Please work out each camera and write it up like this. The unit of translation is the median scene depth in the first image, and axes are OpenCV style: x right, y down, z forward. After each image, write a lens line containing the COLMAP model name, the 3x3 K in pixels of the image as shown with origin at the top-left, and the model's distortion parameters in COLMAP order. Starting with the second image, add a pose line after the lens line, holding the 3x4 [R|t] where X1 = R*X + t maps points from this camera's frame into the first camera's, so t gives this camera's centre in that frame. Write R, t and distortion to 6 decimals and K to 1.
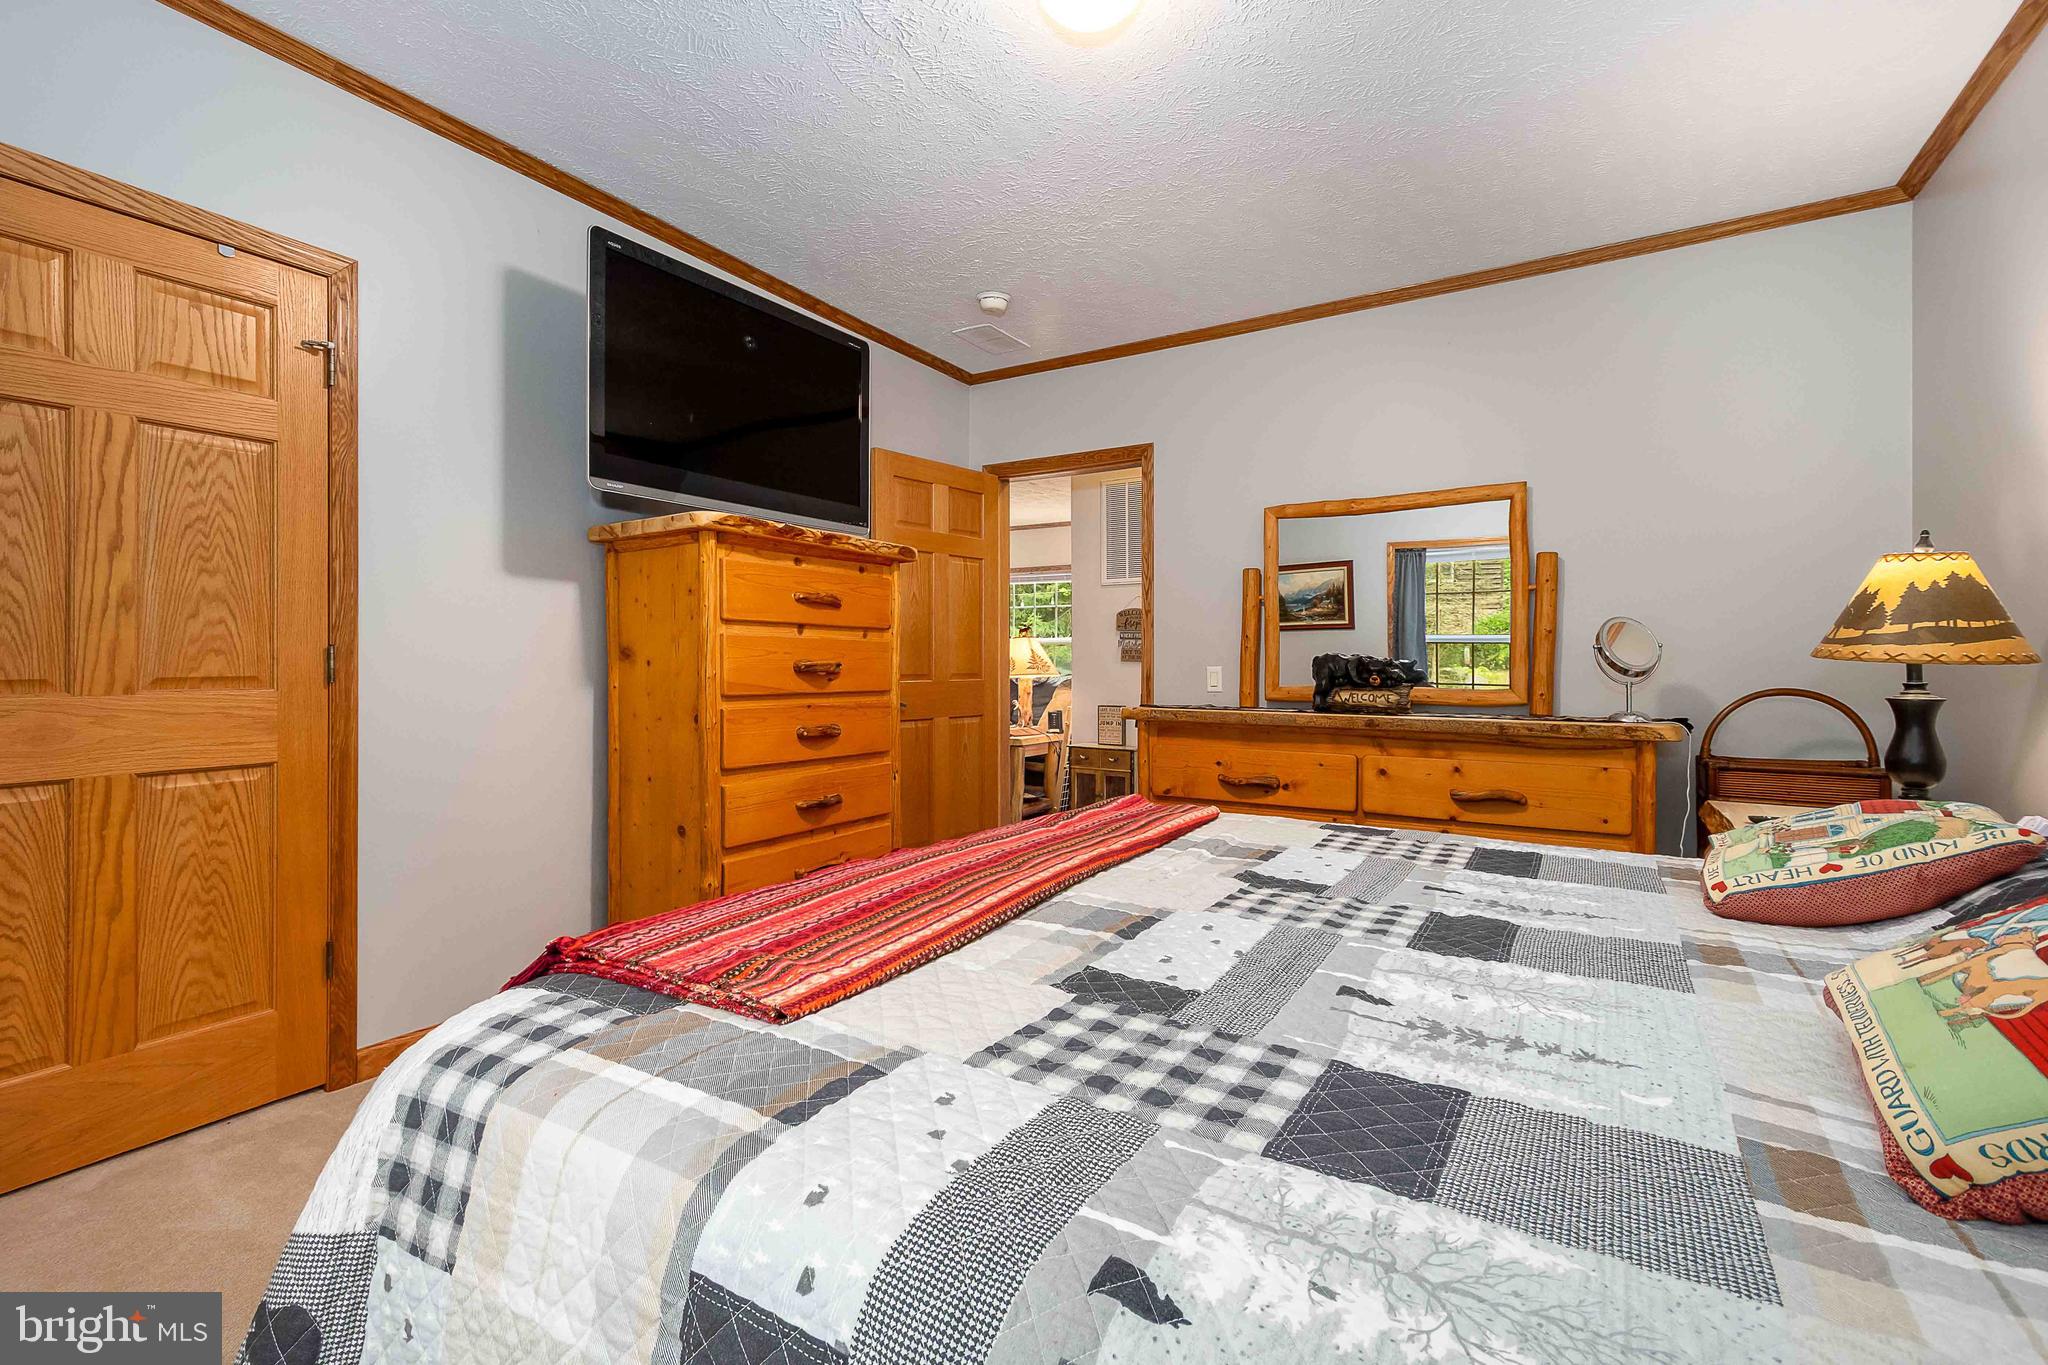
lens RADIAL K [[896.8, 0, 1003.3], [0, 896.8, 674.9], [0, 0, 1]] dist [0.003098, 0.000108]
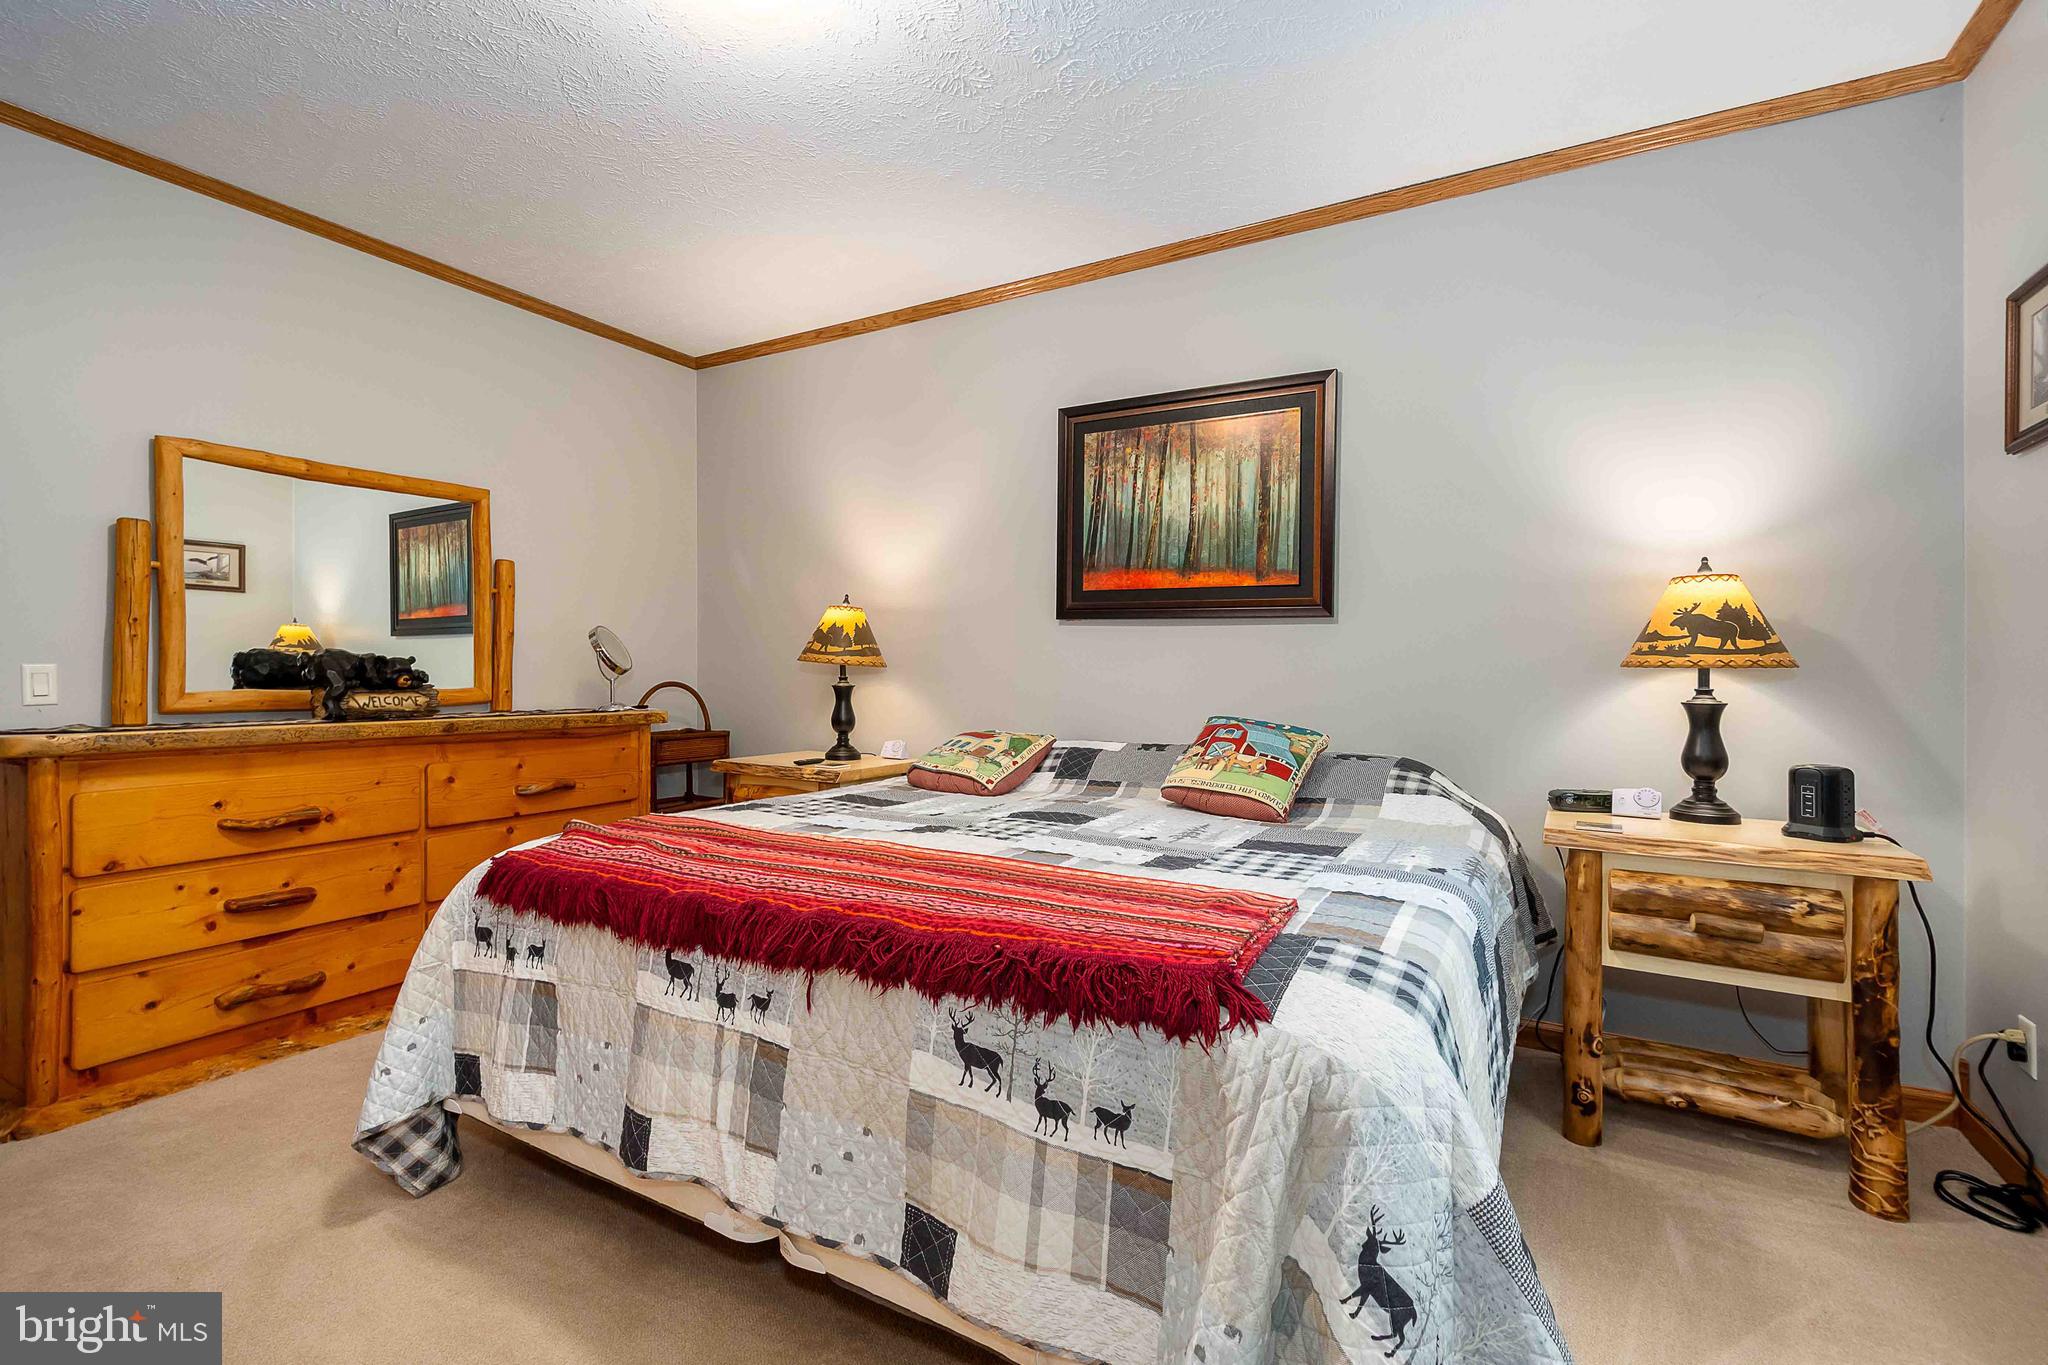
lens RADIAL K [[896.8, 0, 1003.3], [0, 896.8, 674.9], [0, 0, 1]] dist [0.003098, 0.000108]
pose [[-0.021245, -0.009930, 0.999725, -0.492399], [0.002476, 0.999947, 0.009985, -0.007667], [-0.999771, 0.002688, -0.021219, 0.426785]]
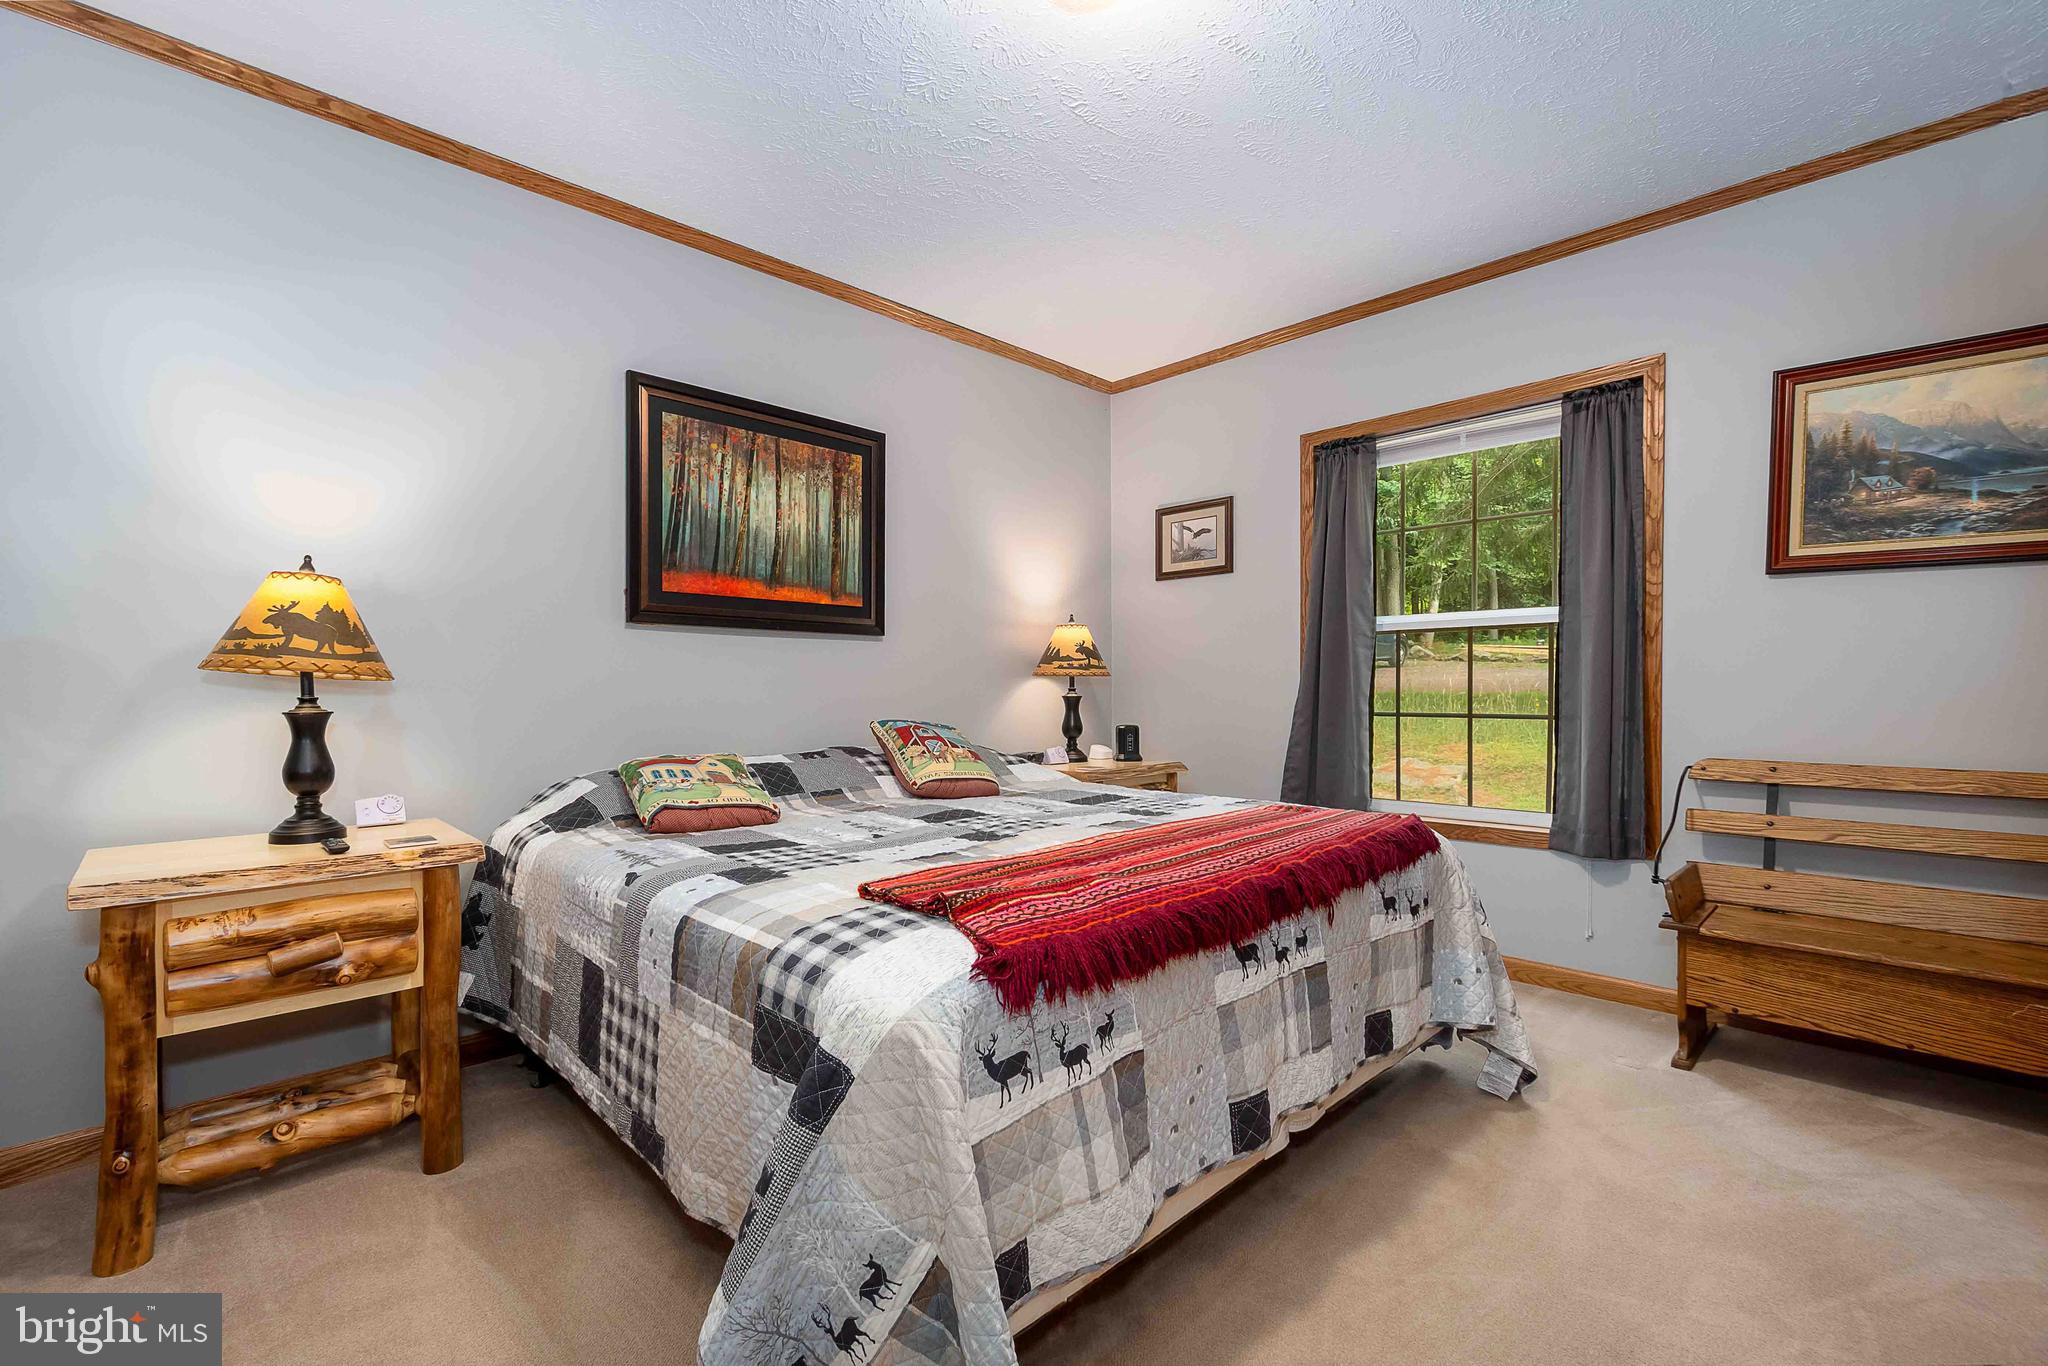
lens RADIAL K [[907.6, 0, 1010.2], [0, 907.6, 686.2], [0, 0, 1]] dist [0.021442, -0.000011]
pose [[-0.969656, -0.003861, 0.244442, -0.033610], [0.000673, 0.999829, 0.018463, -0.014479], [-0.244471, 0.018067, -0.969488, 1.106870]]
